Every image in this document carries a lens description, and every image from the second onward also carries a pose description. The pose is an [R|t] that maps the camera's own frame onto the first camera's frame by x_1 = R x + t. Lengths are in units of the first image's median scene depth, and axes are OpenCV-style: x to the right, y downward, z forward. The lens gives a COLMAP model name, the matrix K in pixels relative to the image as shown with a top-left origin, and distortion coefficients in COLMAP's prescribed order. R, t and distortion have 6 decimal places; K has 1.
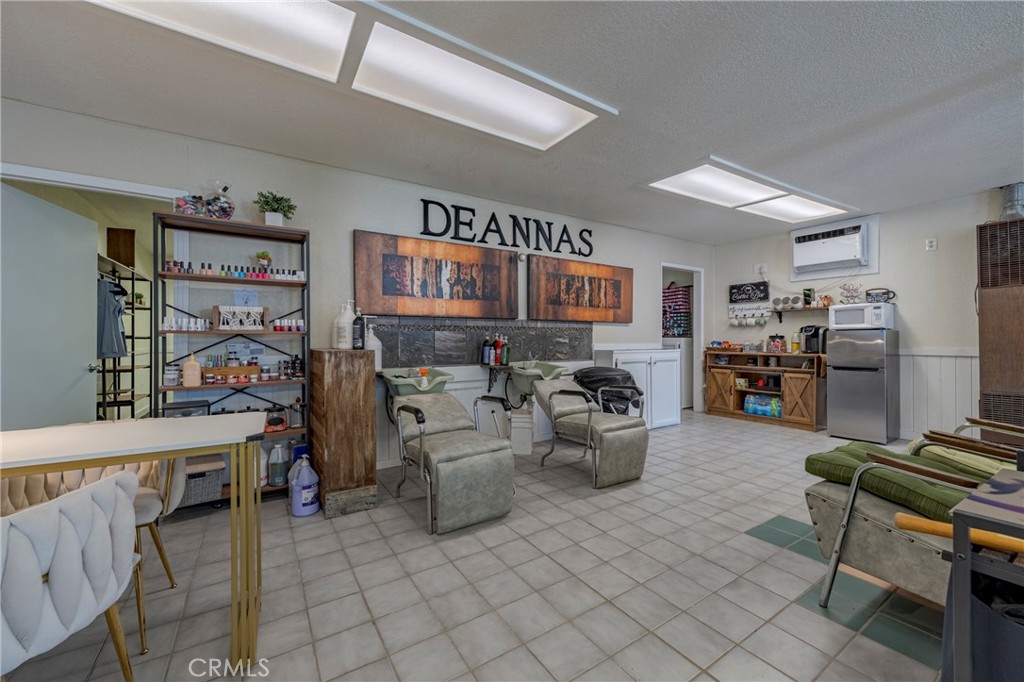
lens RADIAL K [[401.4, 0, 511.5], [0, 401.4, 339.9], [0, 0, 1]] dist [-0.000652, -0.000220]
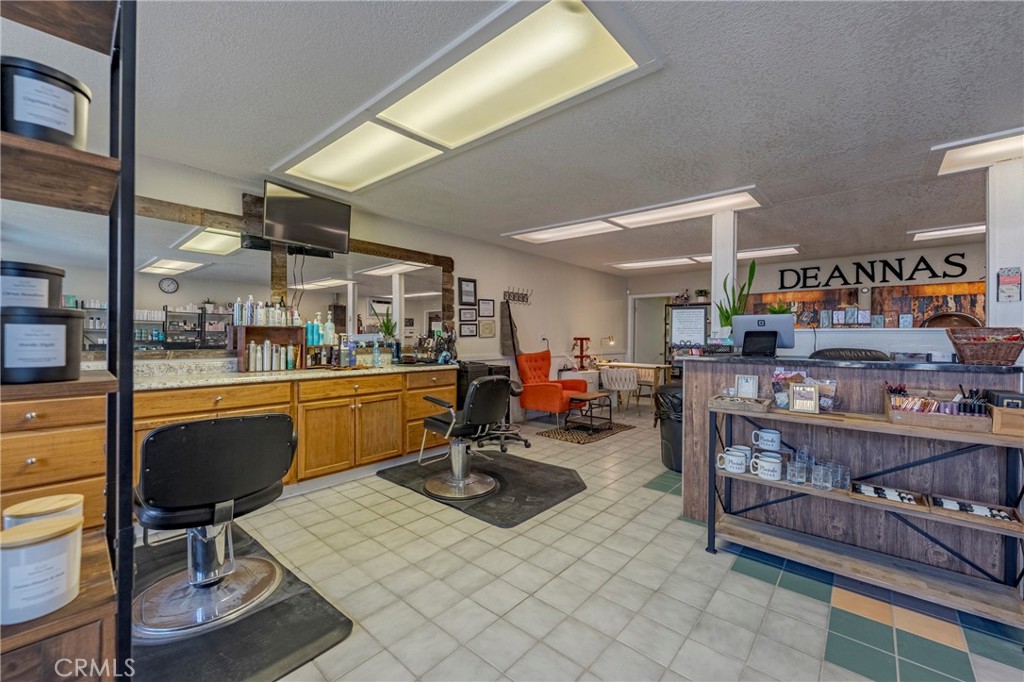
lens RADIAL K [[408.5, 0, 511.8], [0, 408.5, 339.8], [0, 0, 1]] dist [-0.001692, -0.000181]
pose [[0.275540, 0.008882, -0.961249, 1.030681], [-0.008975, 0.999937, 0.006667, -0.026973], [0.961248, 0.006790, 0.275603, -0.579450]]
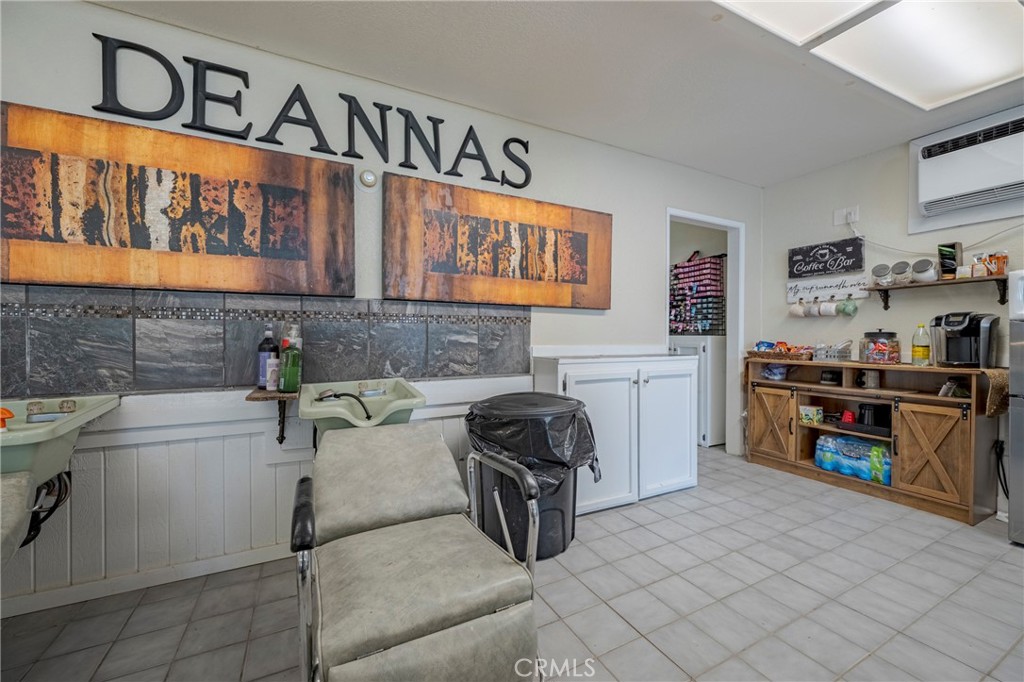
lens RADIAL K [[401.4, 0, 511.5], [0, 401.4, 339.9], [0, 0, 1]] dist [-0.000652, -0.000220]
pose [[0.995408, 0.005050, -0.095590, 0.249692], [-0.004517, 0.999973, 0.005790, -0.001470], [0.095617, -0.005331, 0.995404, 0.481257]]
